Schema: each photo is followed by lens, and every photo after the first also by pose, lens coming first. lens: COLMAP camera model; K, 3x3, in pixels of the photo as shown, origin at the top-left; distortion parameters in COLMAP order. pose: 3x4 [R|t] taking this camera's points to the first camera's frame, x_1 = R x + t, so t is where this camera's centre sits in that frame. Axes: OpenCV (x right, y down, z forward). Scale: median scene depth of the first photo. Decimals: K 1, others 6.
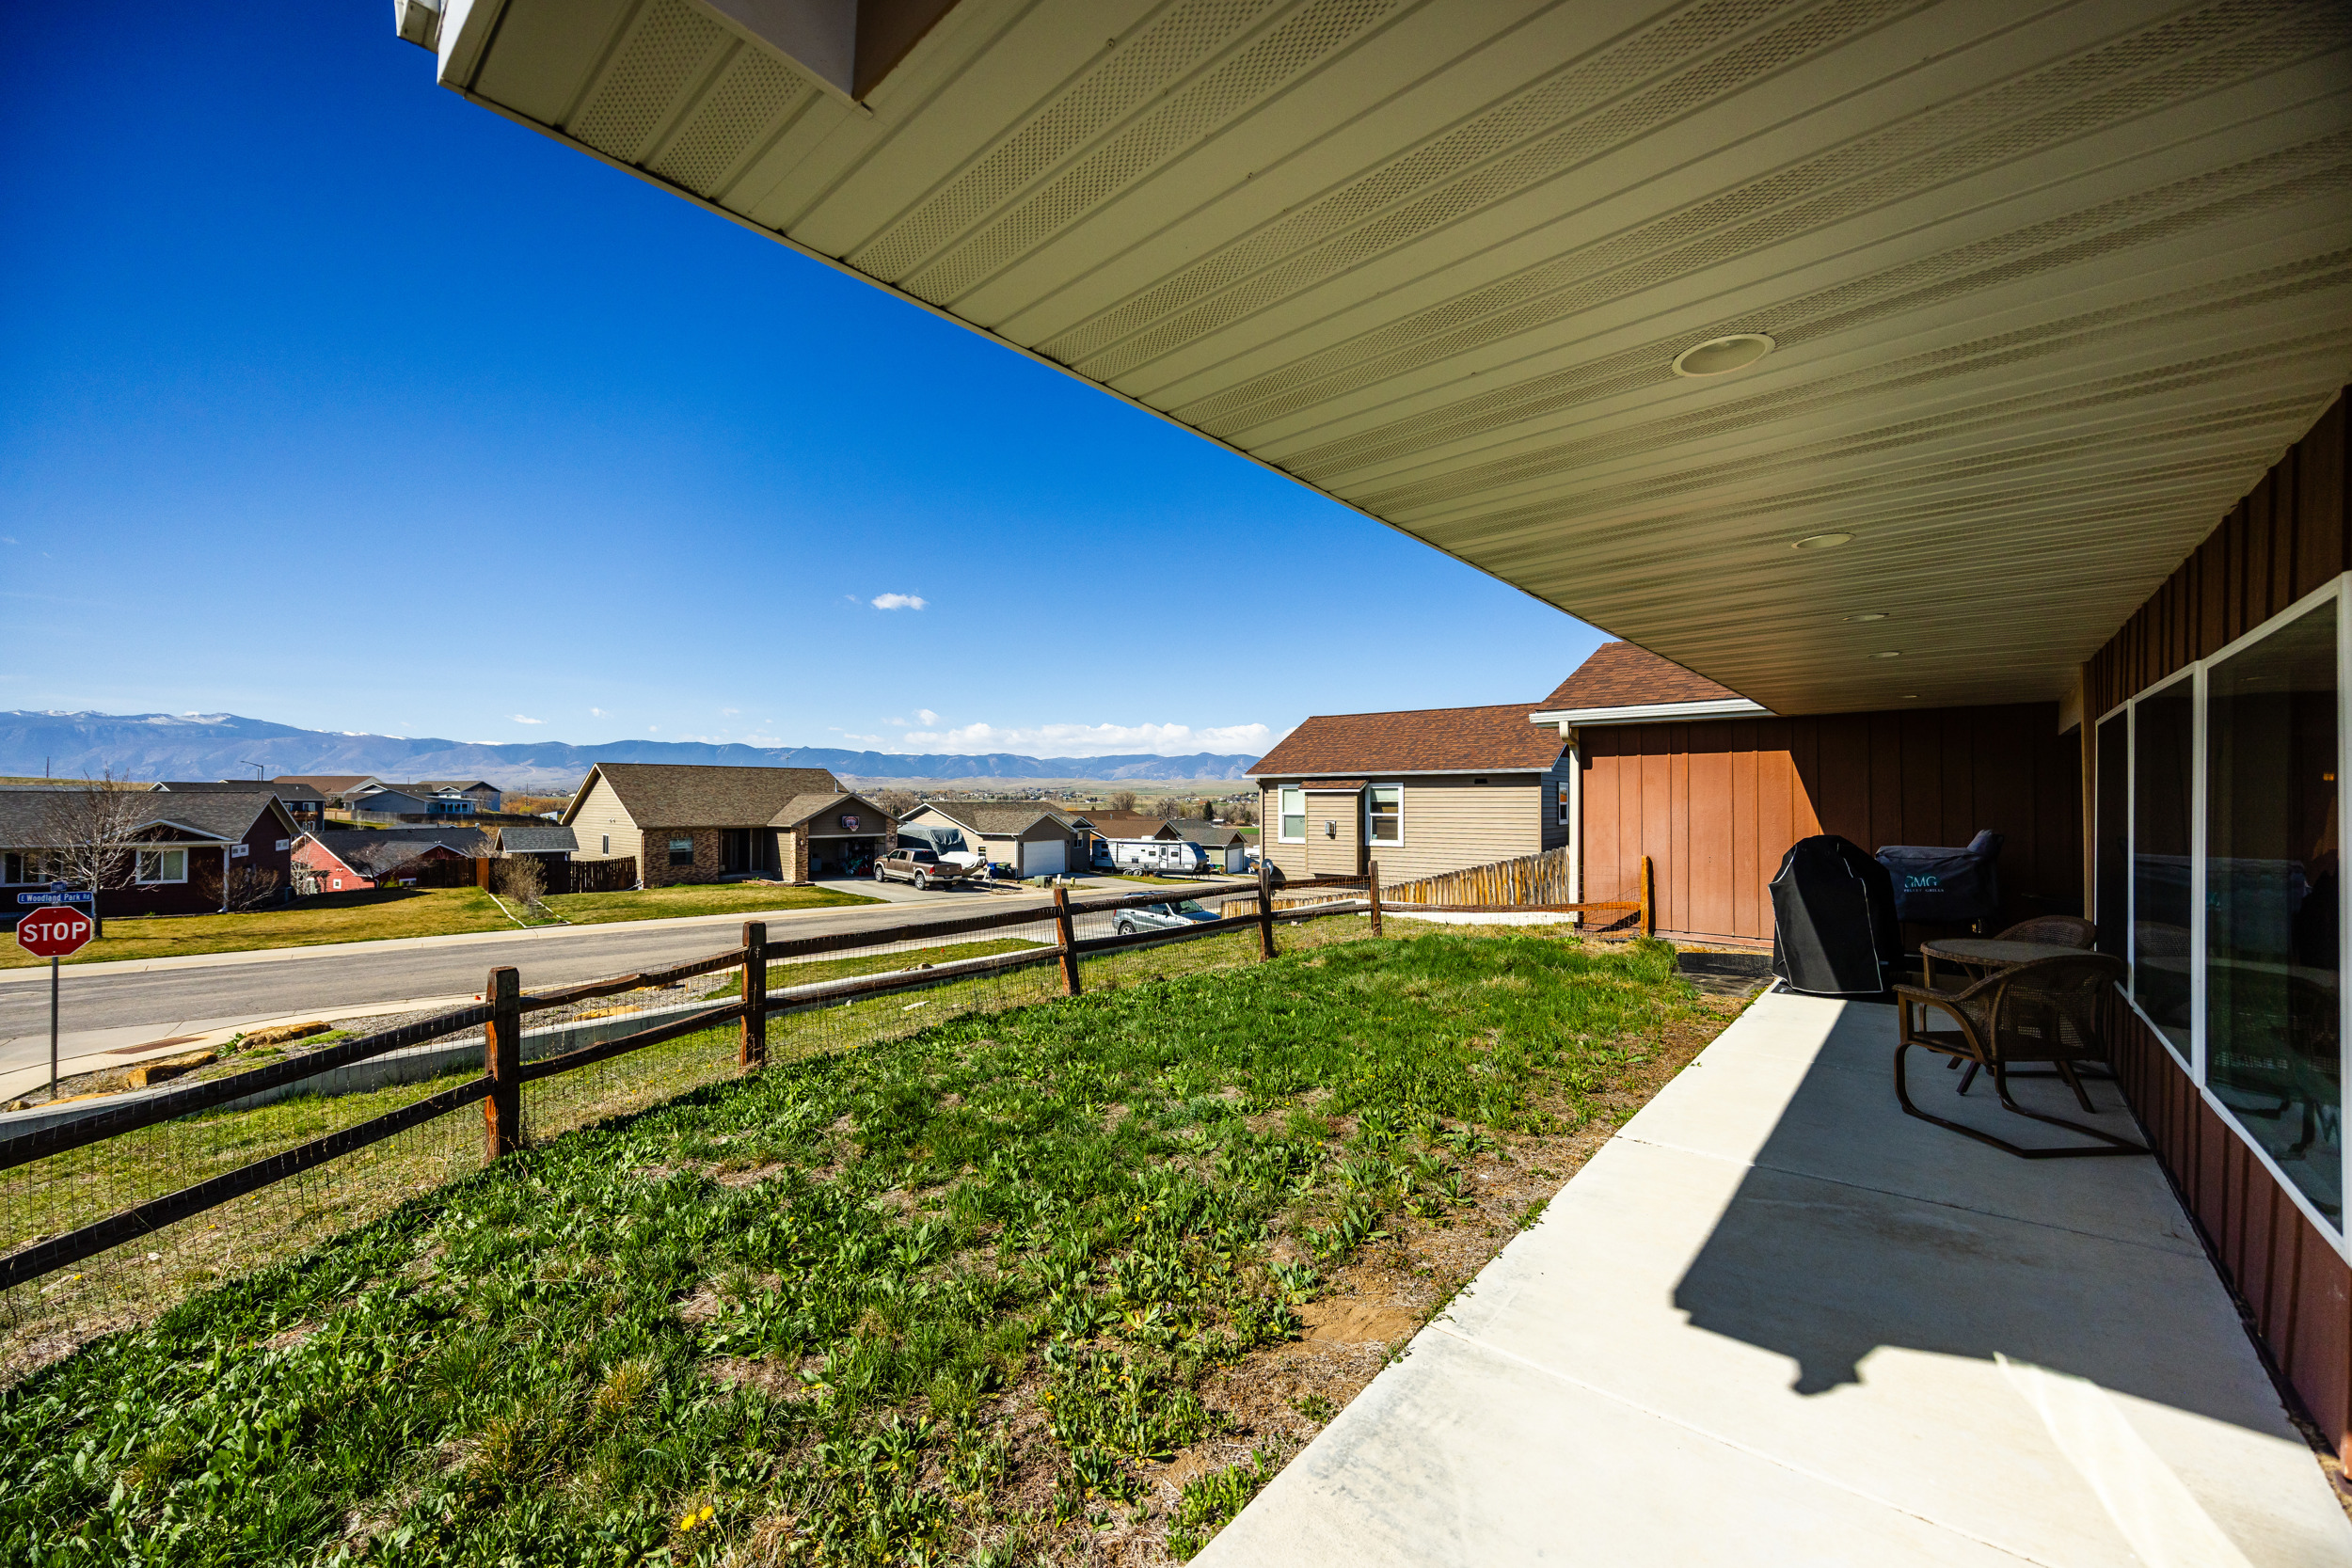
lens RADIAL K [[896.5, 0, 1180.1], [0, 896.5, 800.3], [0, 0, 1]] dist [0.000221, -0.000232]
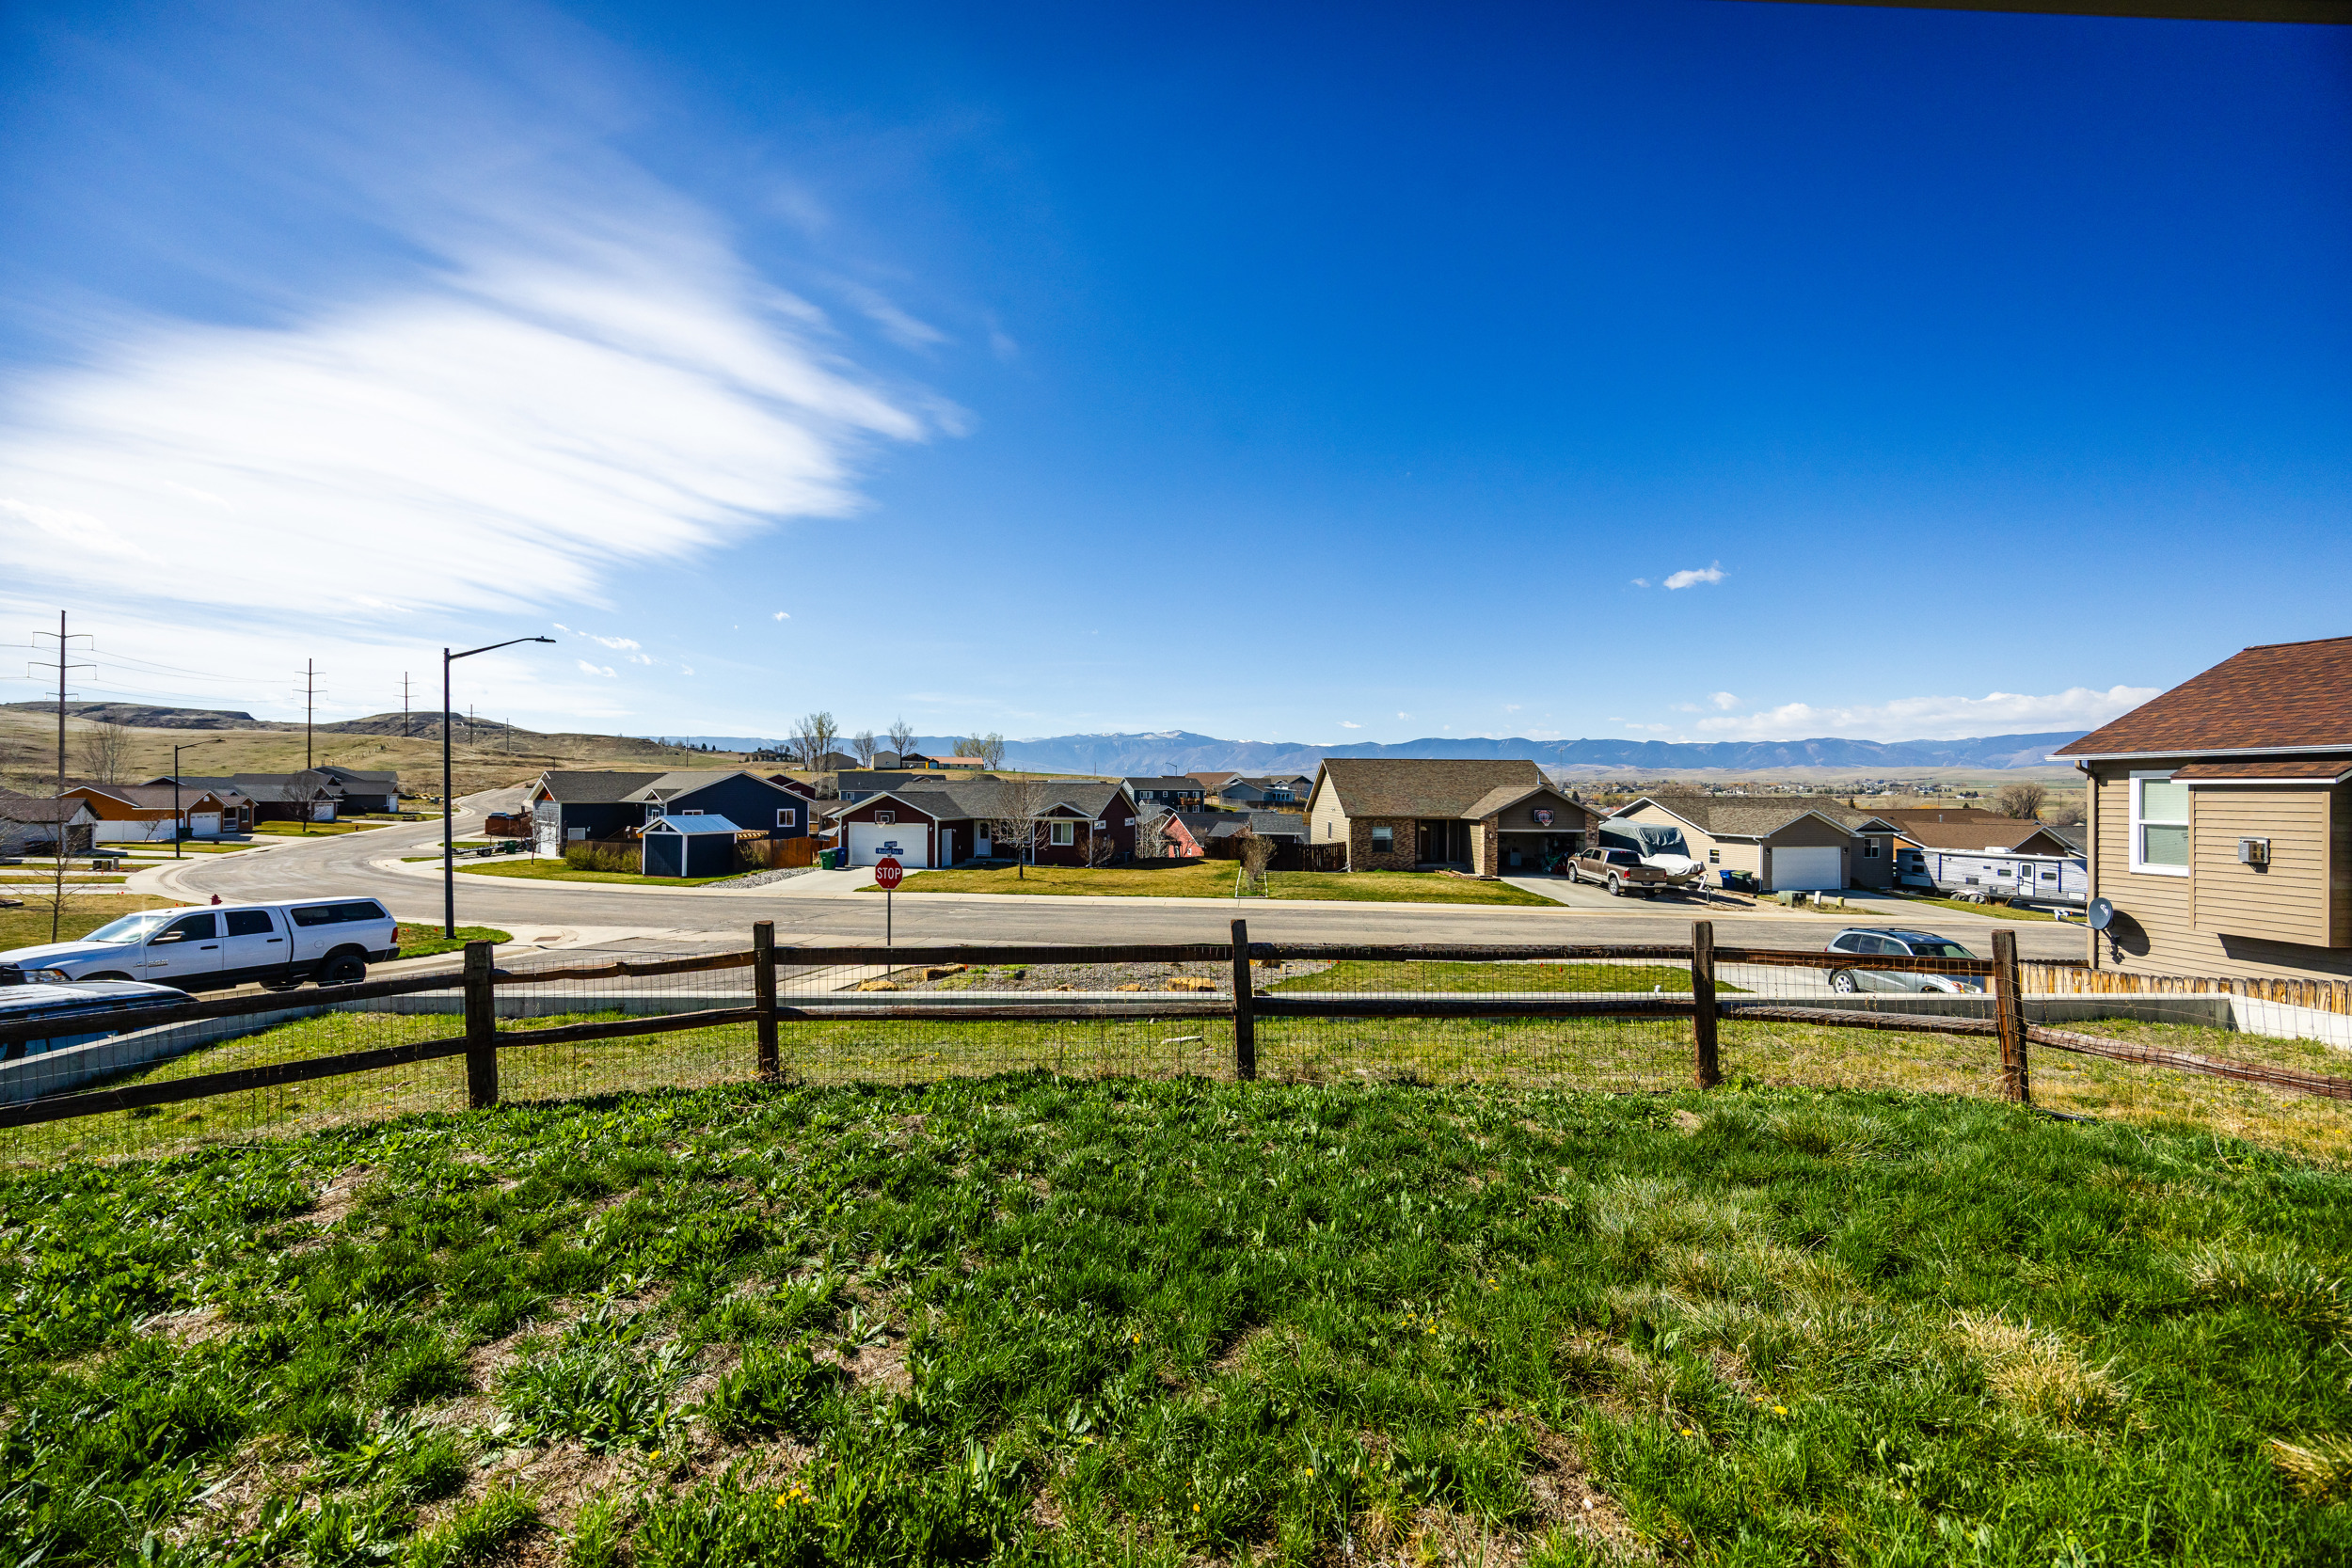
lens RADIAL K [[896.5, 0, 1180.7], [0, 896.5, 815.1], [0, 0, 1]] dist [0.000221, -0.000232]
pose [[0.682684, 0.025794, -0.730258, 0.053767], [-0.007672, 0.999575, 0.028135, -0.000420], [0.730674, -0.013605, 0.682591, 0.074981]]
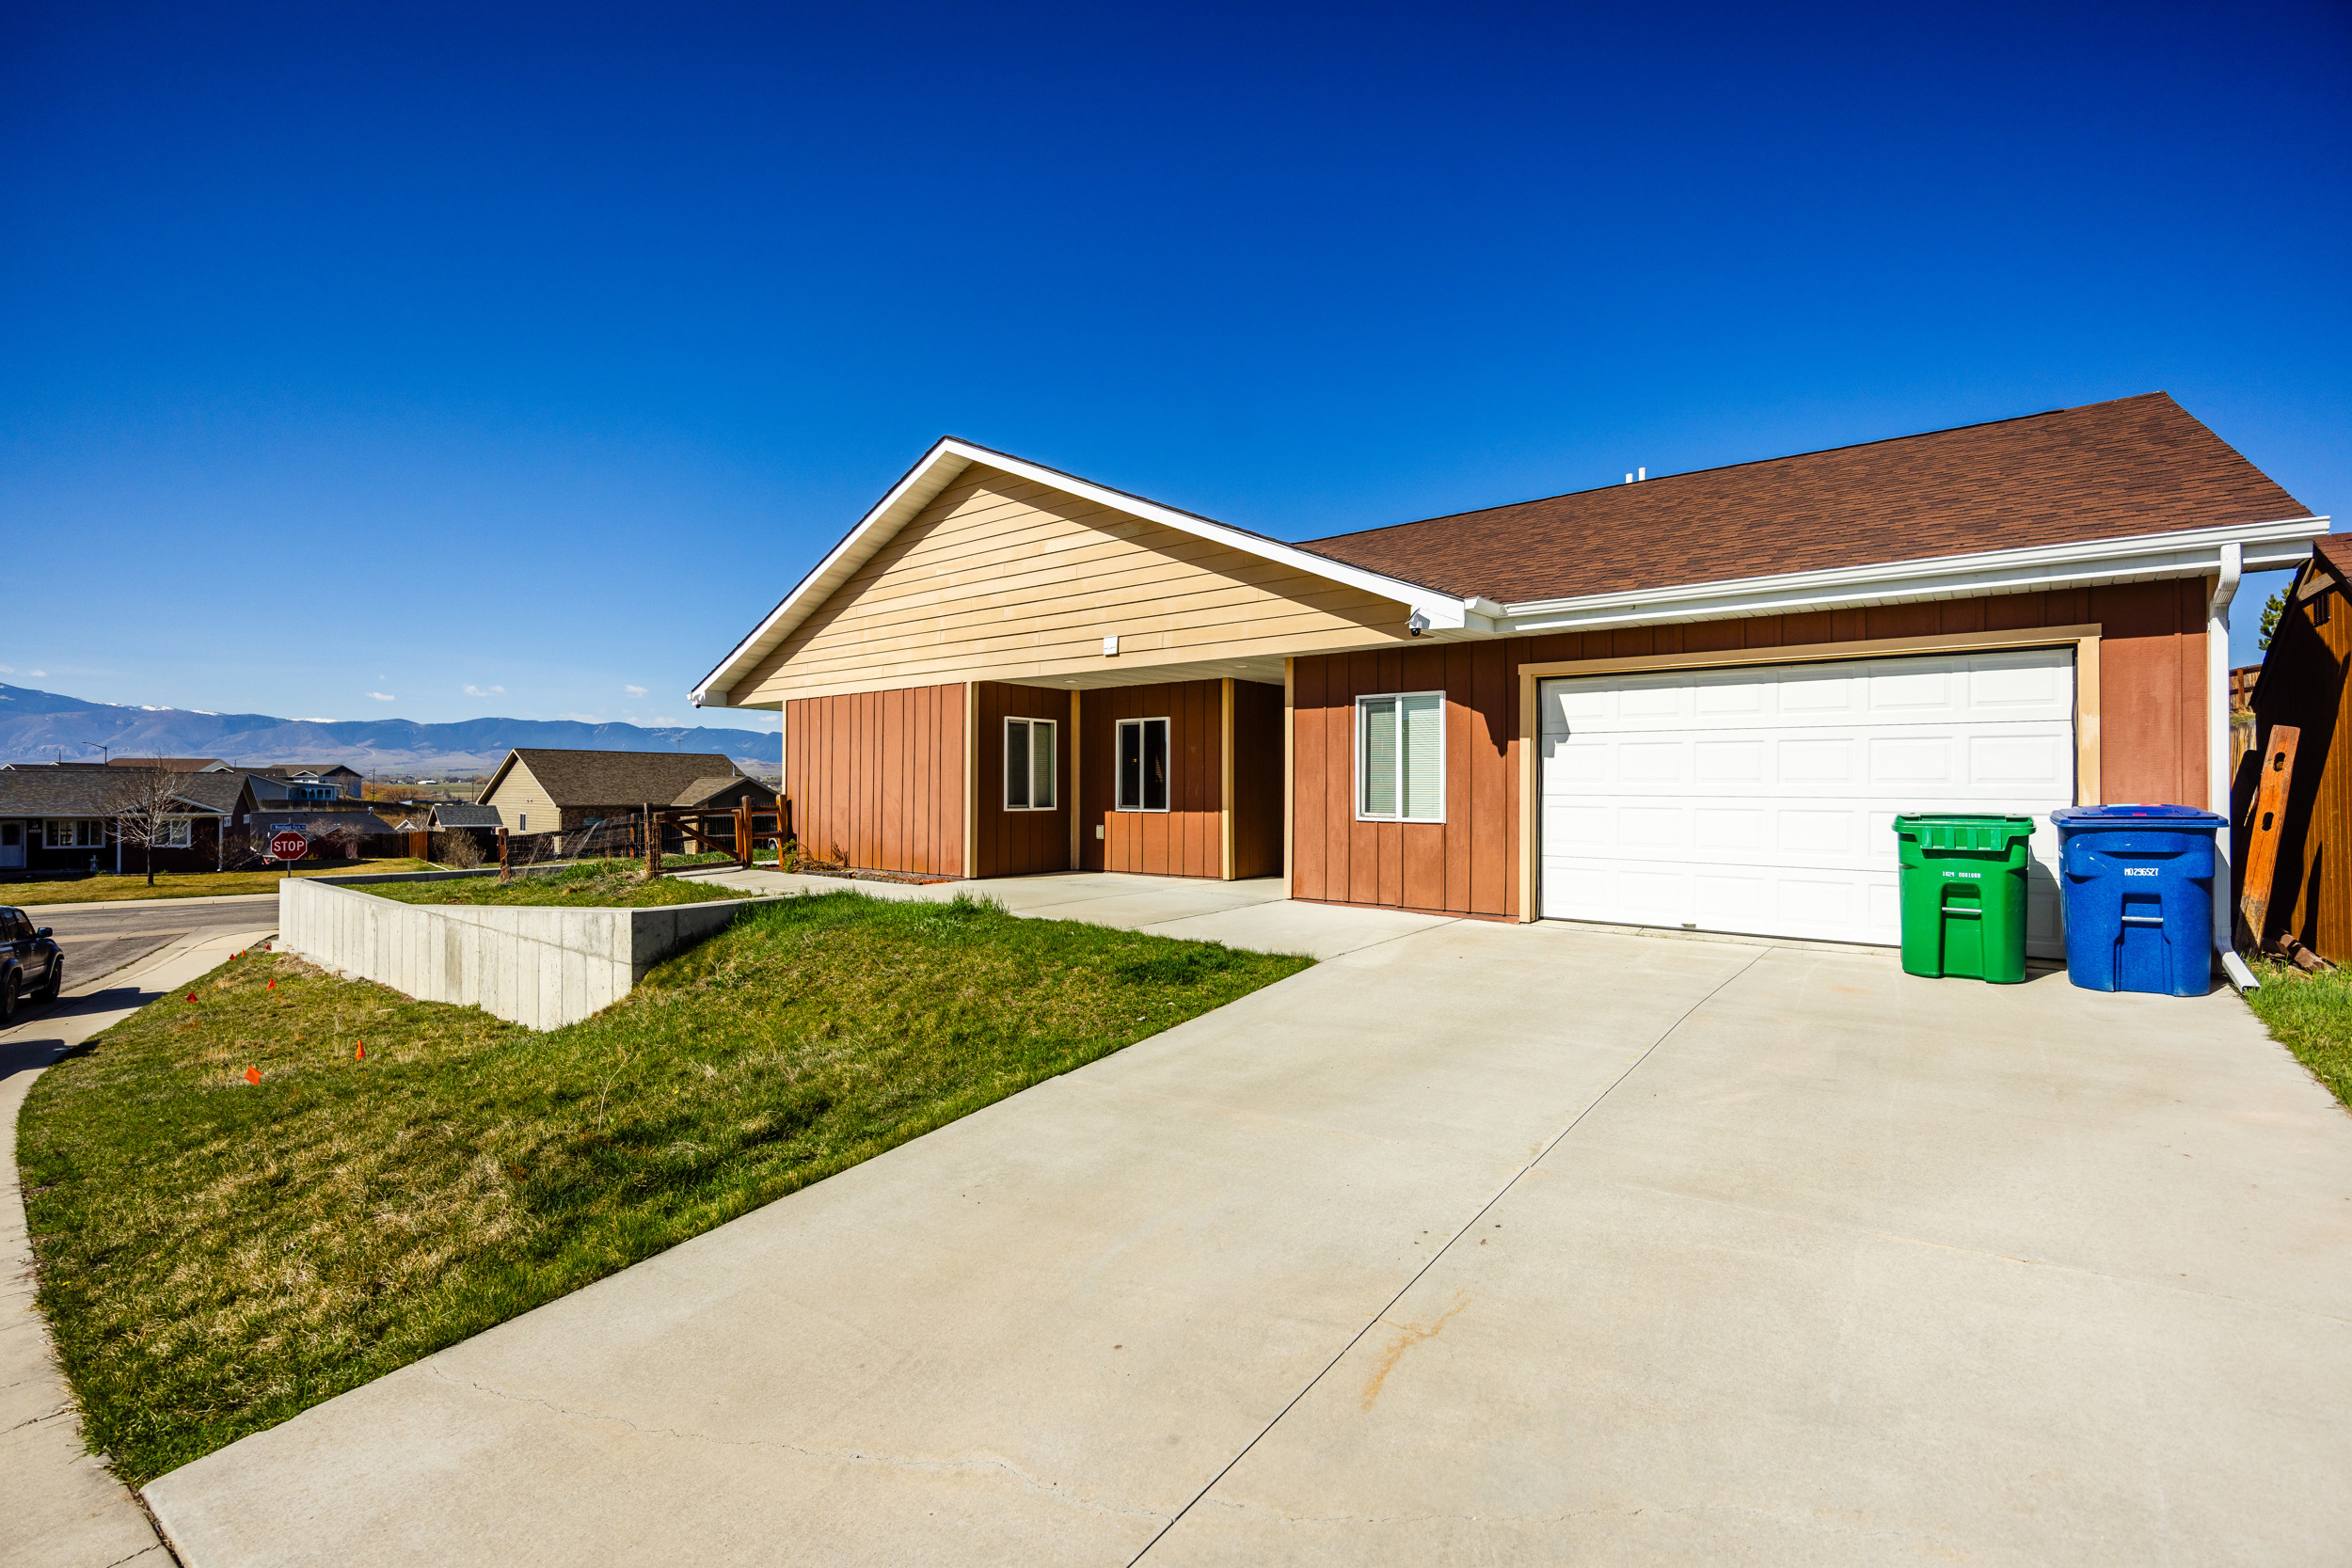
lens RADIAL K [[1045.8, 0, 1184.4], [0, 1045.8, 787.9], [0, 0, 1]] dist [0.000072, 0.001636]
pose [[0.999245, 0.003538, 0.038686, 0.112499], [-0.003408, 0.999988, -0.003416, 0.007419], [-0.038698, 0.003282, 0.999246, -0.286931]]
